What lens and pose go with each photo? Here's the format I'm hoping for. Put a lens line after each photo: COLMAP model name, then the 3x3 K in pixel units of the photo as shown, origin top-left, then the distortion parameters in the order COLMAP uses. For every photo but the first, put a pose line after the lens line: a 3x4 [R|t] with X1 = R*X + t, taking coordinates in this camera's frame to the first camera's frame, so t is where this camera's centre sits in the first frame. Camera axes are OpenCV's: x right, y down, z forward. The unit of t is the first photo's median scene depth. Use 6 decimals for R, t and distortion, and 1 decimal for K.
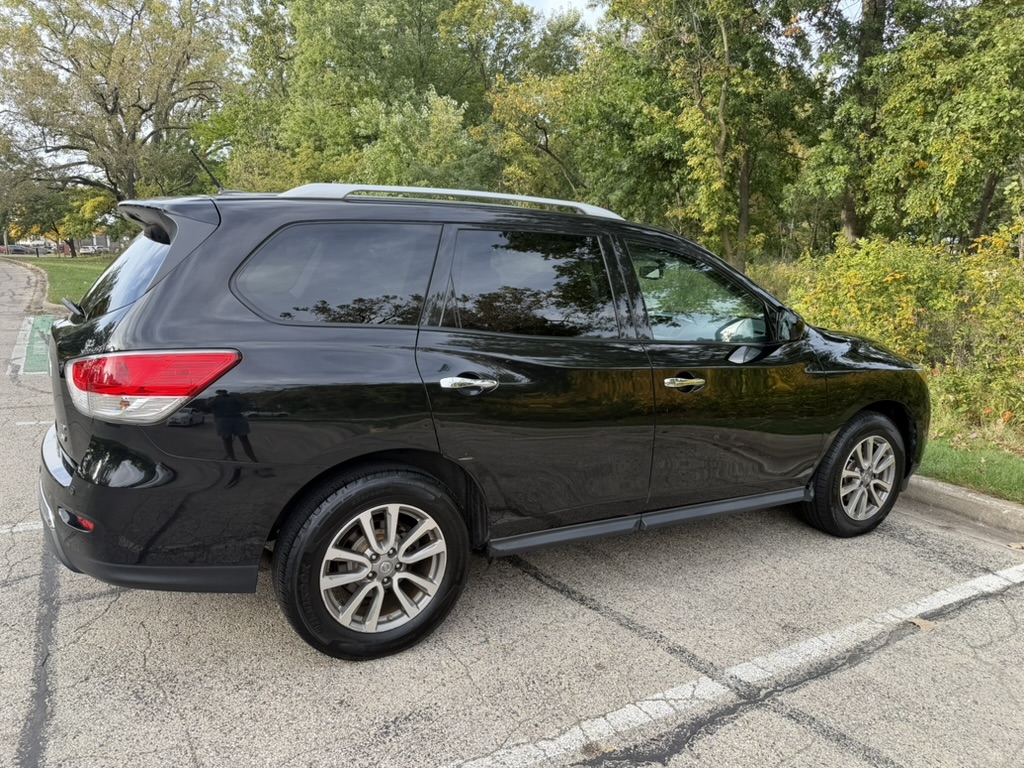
lens RADIAL K [[737.9, 0, 512.0], [0, 737.9, 384.0], [0, 0, 1]] dist [-0.006683, -0.001589]
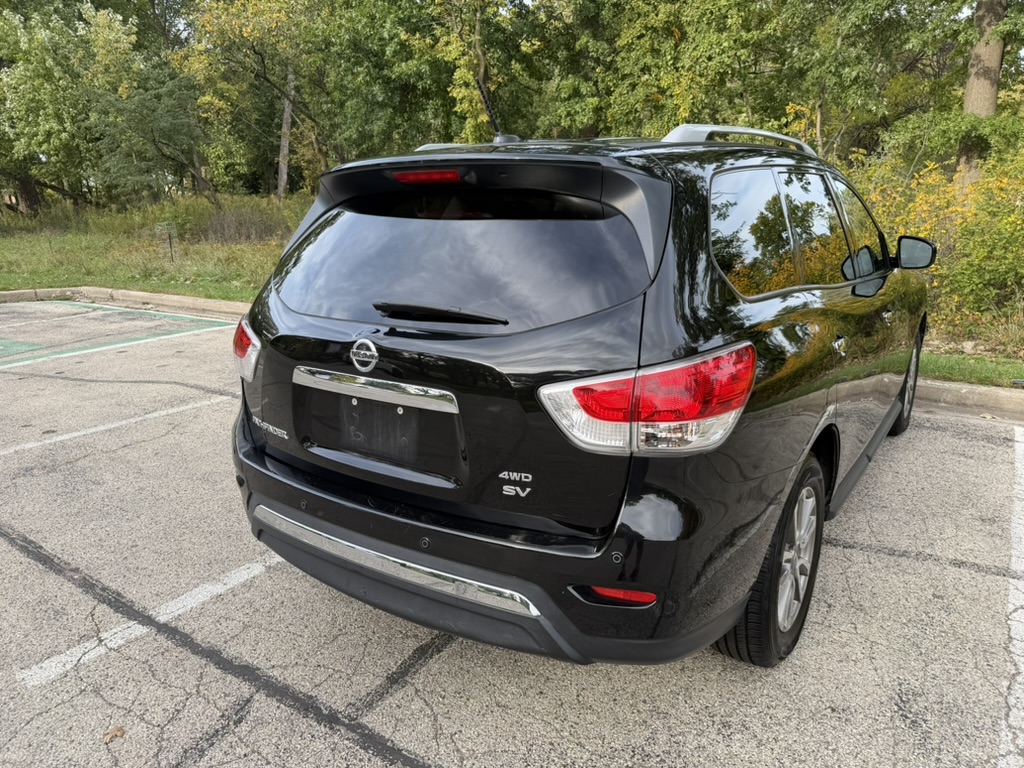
lens RADIAL K [[725.8, 0, 512.0], [0, 725.8, 384.0], [0, 0, 1]] dist [0.005492, -0.024662]
pose [[0.900361, -0.152739, 0.407457, -0.150563], [0.115096, 0.986615, 0.115513, -0.019736], [-0.419646, -0.057107, 0.905890, 0.062810]]
